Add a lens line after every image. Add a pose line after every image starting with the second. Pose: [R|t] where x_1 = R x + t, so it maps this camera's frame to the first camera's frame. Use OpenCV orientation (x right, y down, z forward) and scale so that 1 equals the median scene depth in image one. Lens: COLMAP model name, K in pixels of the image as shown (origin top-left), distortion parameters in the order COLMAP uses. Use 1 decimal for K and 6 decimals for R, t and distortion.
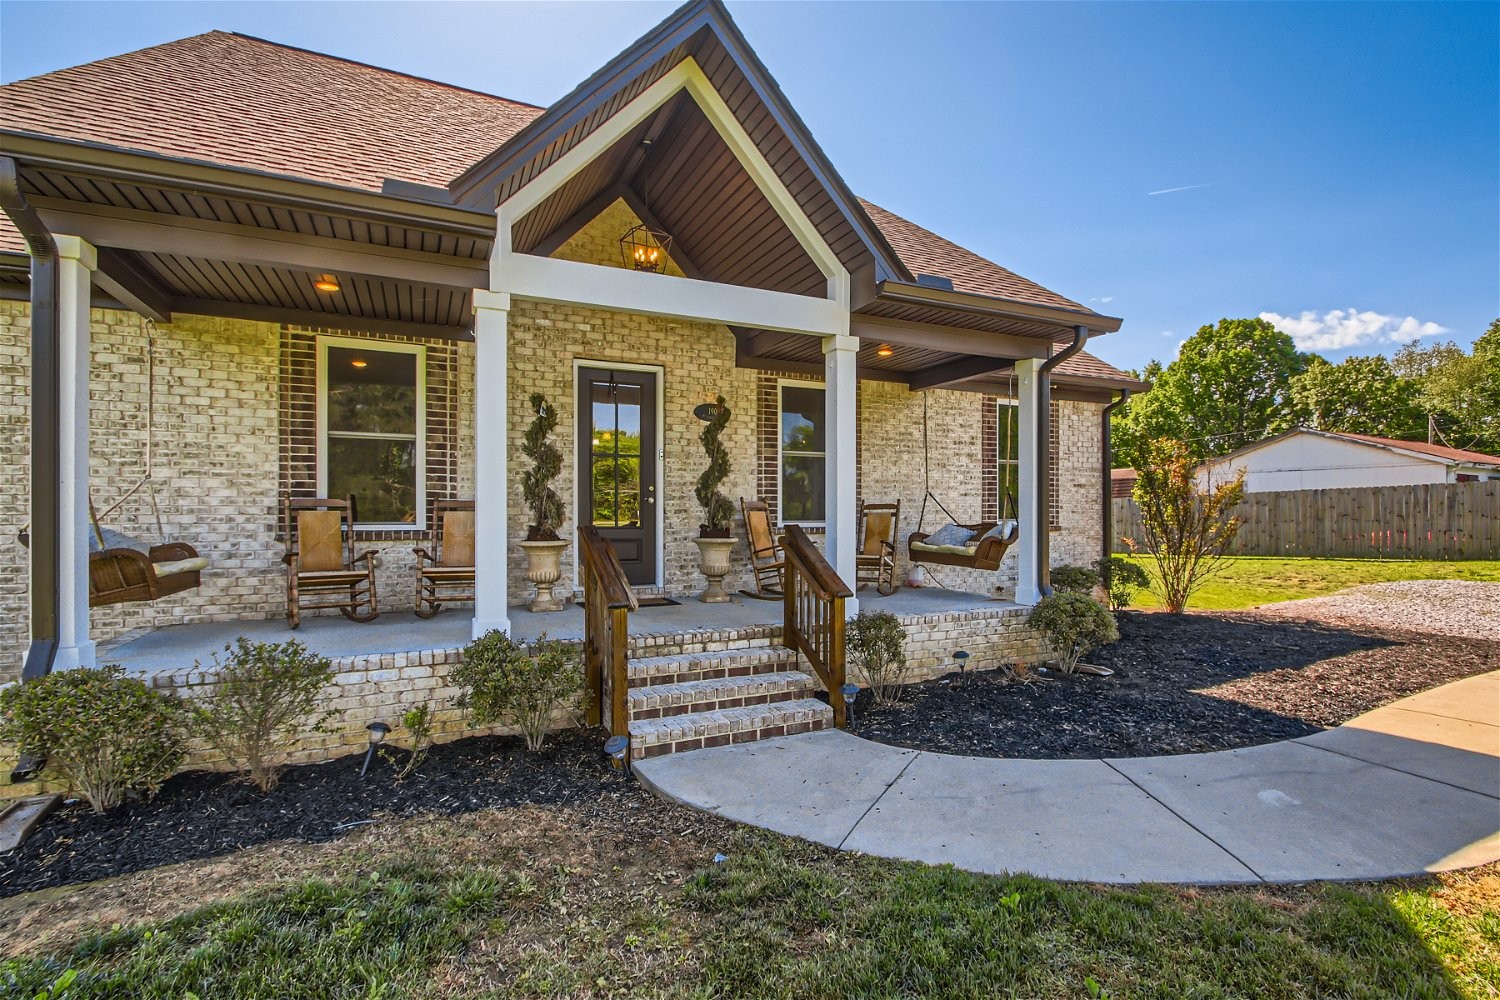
lens RADIAL K [[721.9, 0, 750.0], [0, 721.9, 500.0], [0, 0, 1]] dist [0.015773, -0.000303]
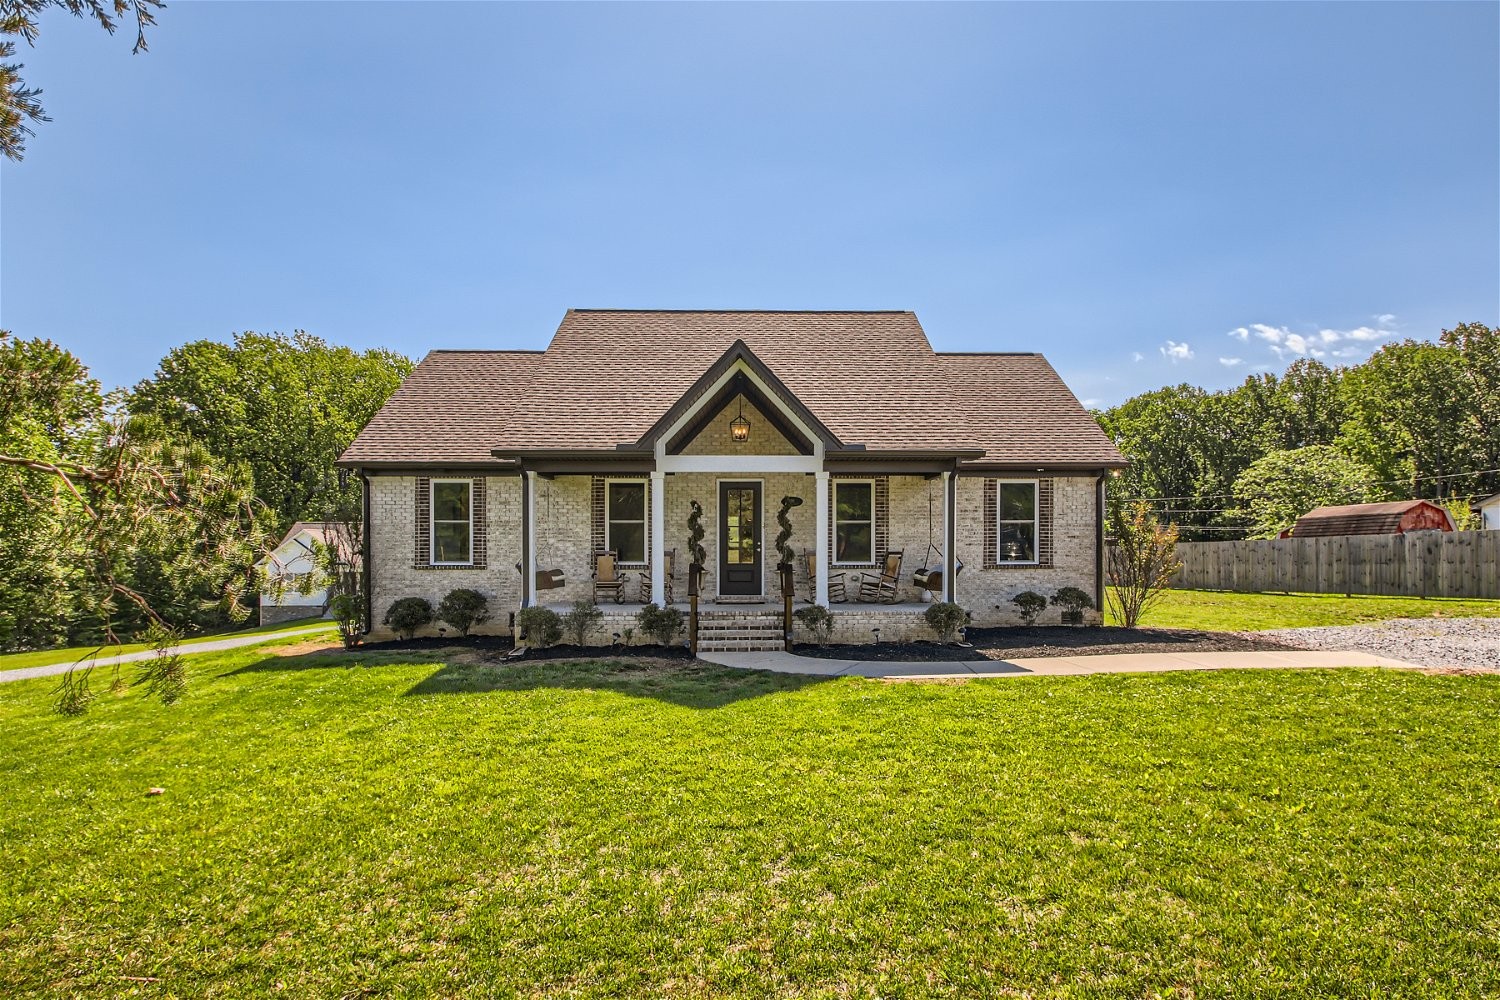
lens RADIAL K [[840.7, 0, 744.1], [0, 840.7, 526.9], [0, 0, 1]] dist [0.003291, -0.000466]
pose [[0.909595, -0.009017, -0.415399, 0.937162], [0.008790, 0.999958, -0.002459, -0.069224], [0.415404, -0.001414, 0.909636, -1.275233]]
